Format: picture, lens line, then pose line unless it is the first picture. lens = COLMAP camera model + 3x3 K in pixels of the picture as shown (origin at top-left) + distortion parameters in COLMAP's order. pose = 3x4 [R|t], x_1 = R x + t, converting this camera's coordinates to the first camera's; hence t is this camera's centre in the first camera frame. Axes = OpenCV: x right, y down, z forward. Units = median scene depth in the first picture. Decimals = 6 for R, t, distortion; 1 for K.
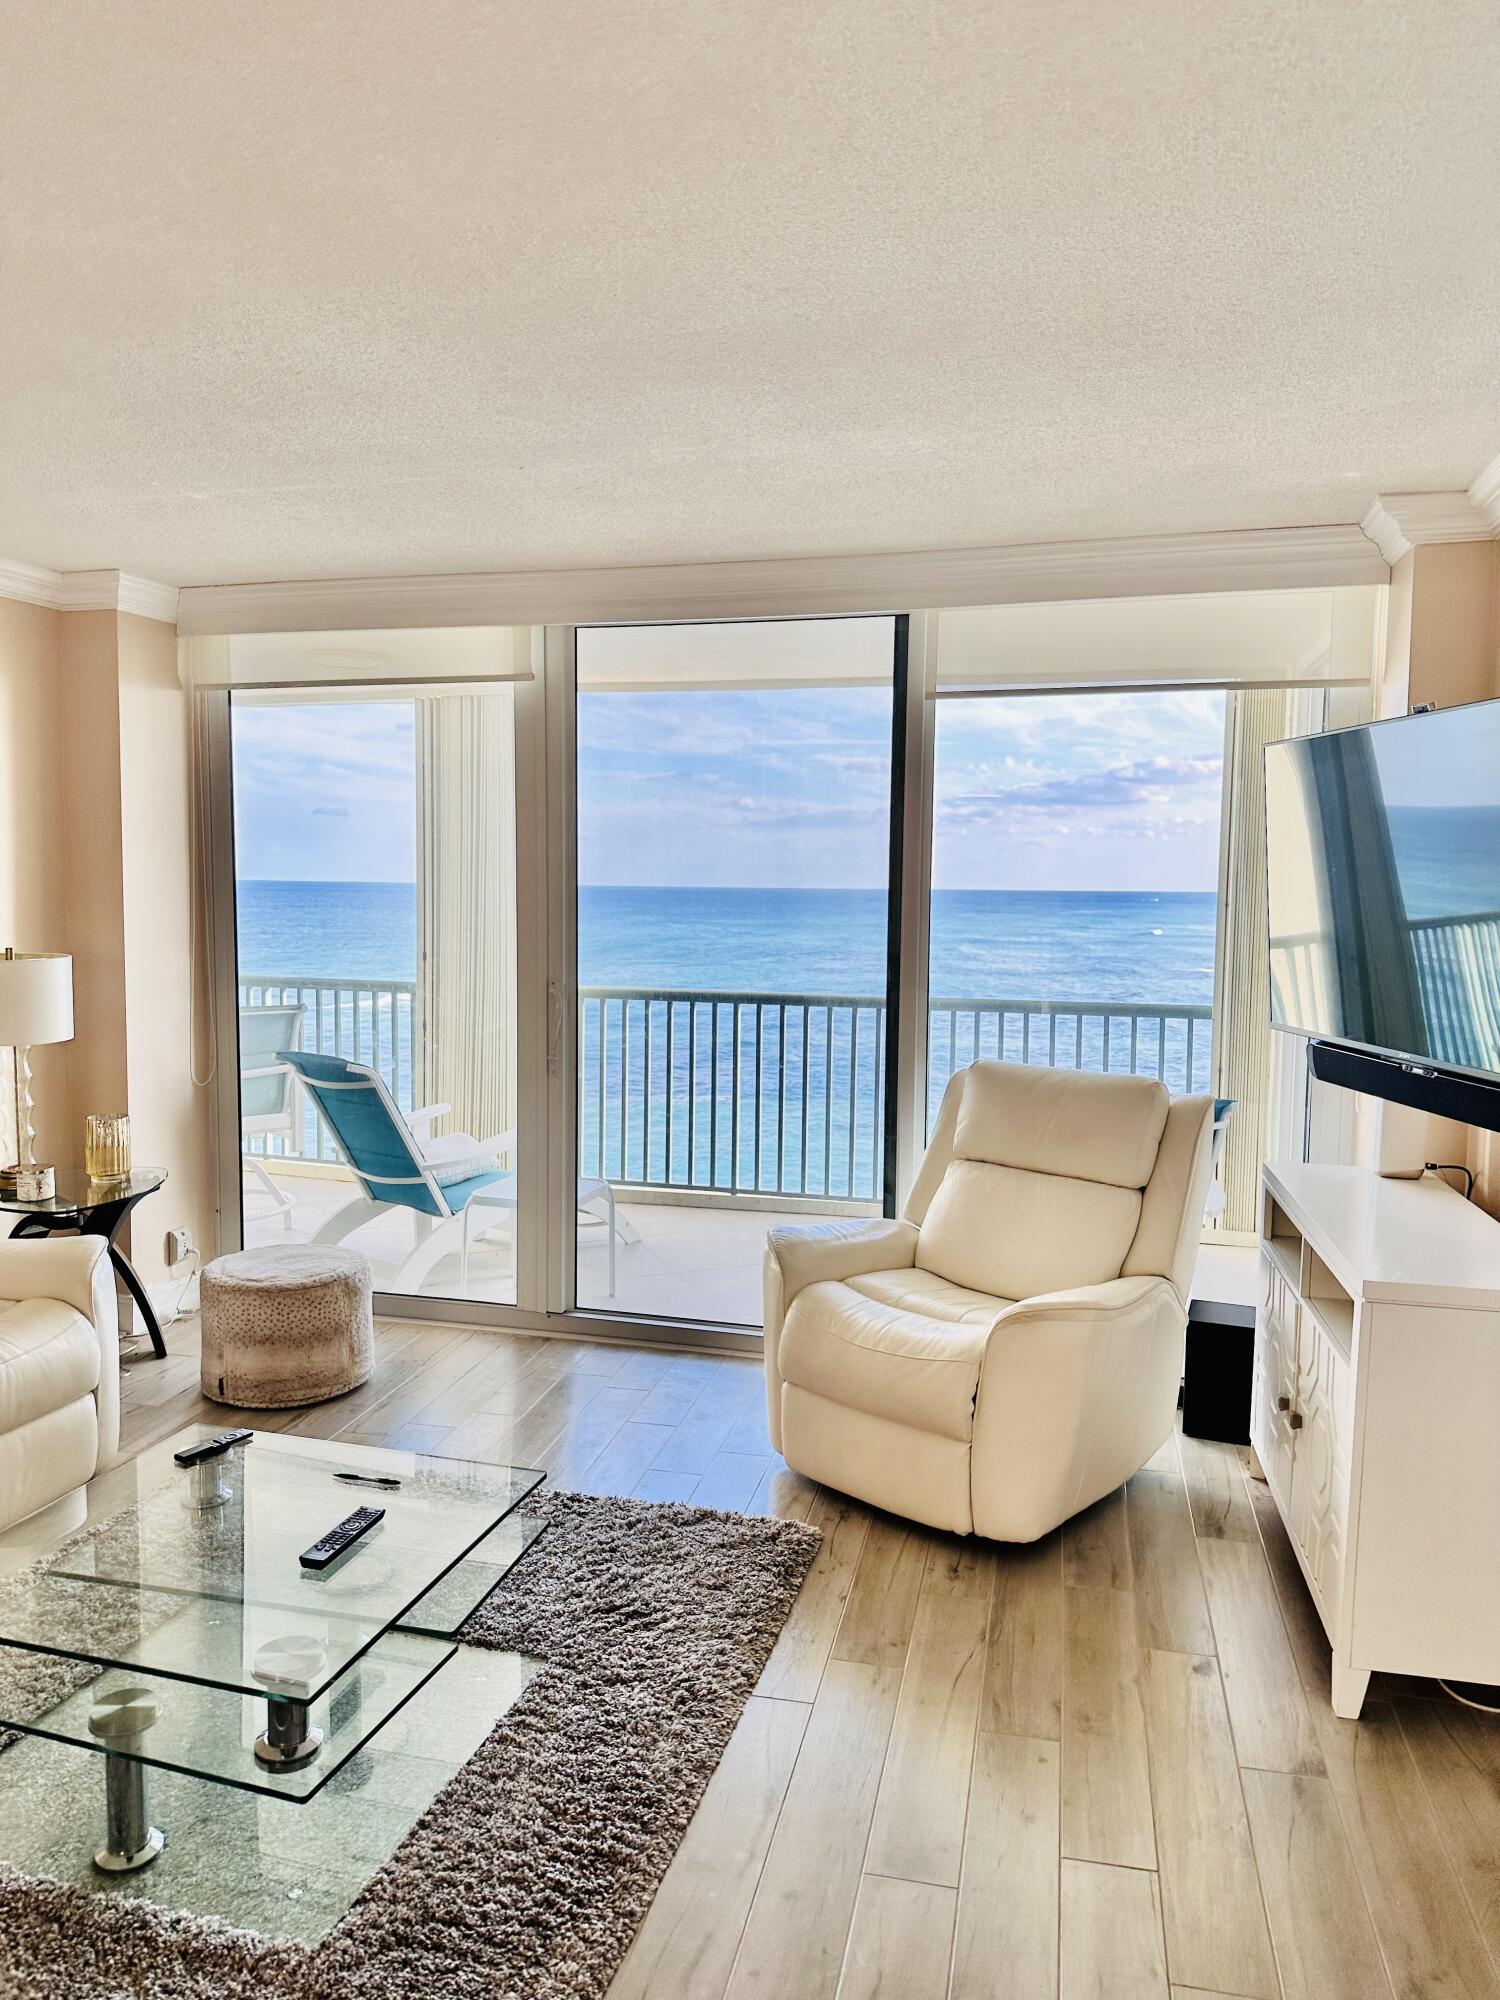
lens RADIAL K [[1407.7, 0, 755.9], [0, 1407.7, 995.8], [0, 0, 1]] dist [0.009472, -0.016912]
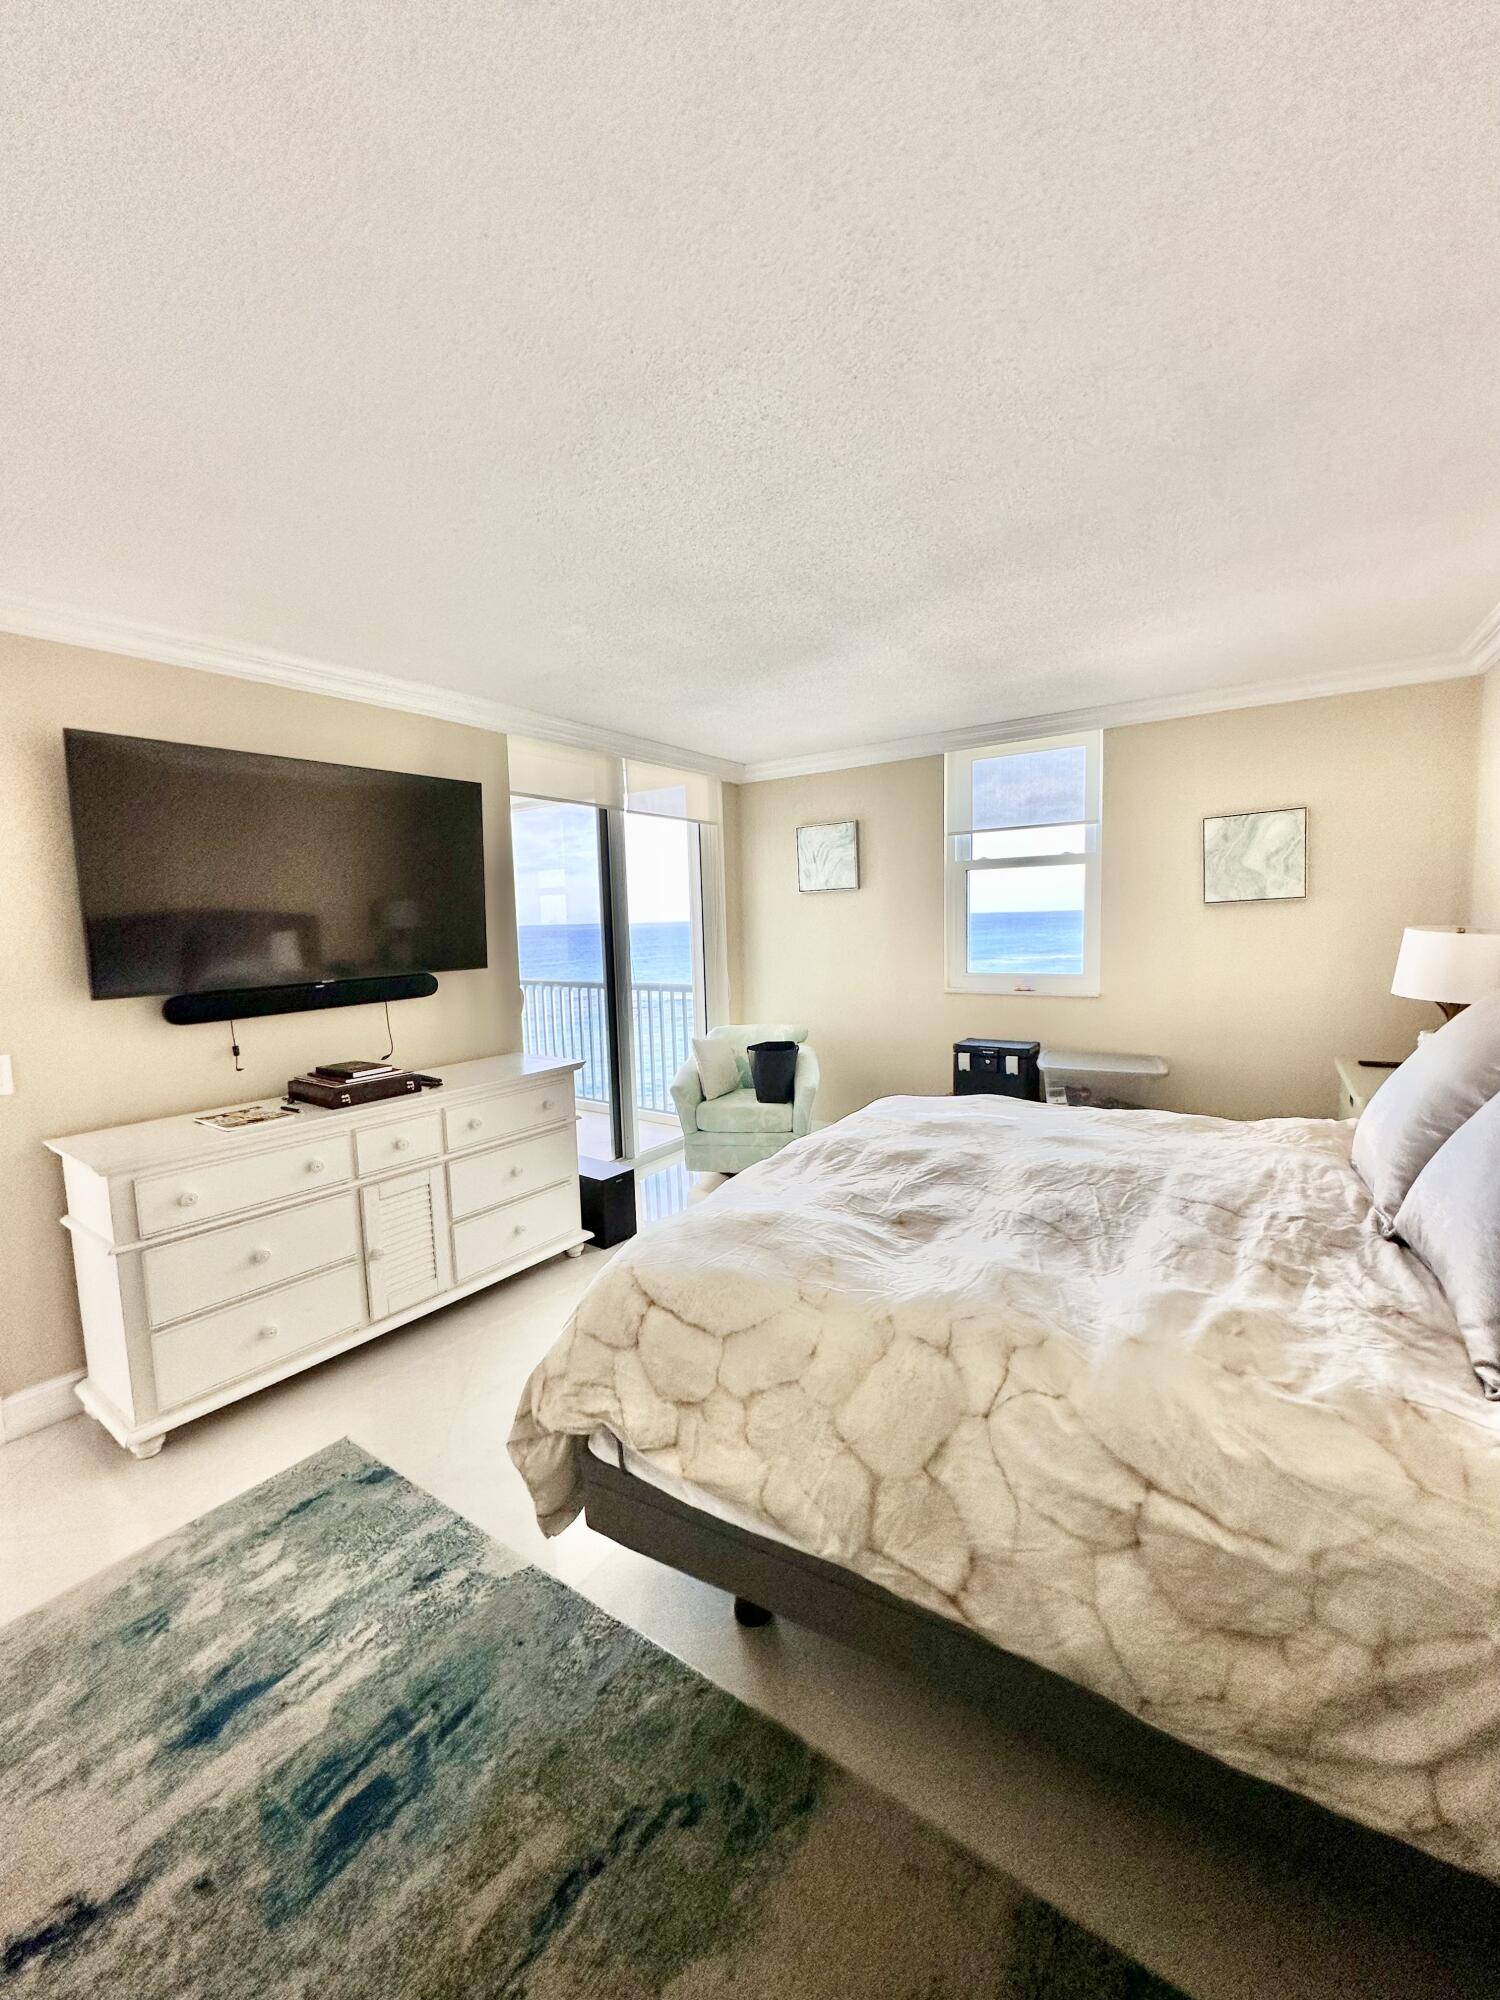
lens RADIAL K [[796.9, 0, 747.4], [0, 796.9, 1001.0], [0, 0, 1]] dist [-0.004535, 0.001102]
pose [[0.926464, 0.000688, -0.376384, 1.299660], [0.009806, 0.999615, 0.025964, 0.006788], [0.376256, -0.027746, 0.926100, 0.298517]]
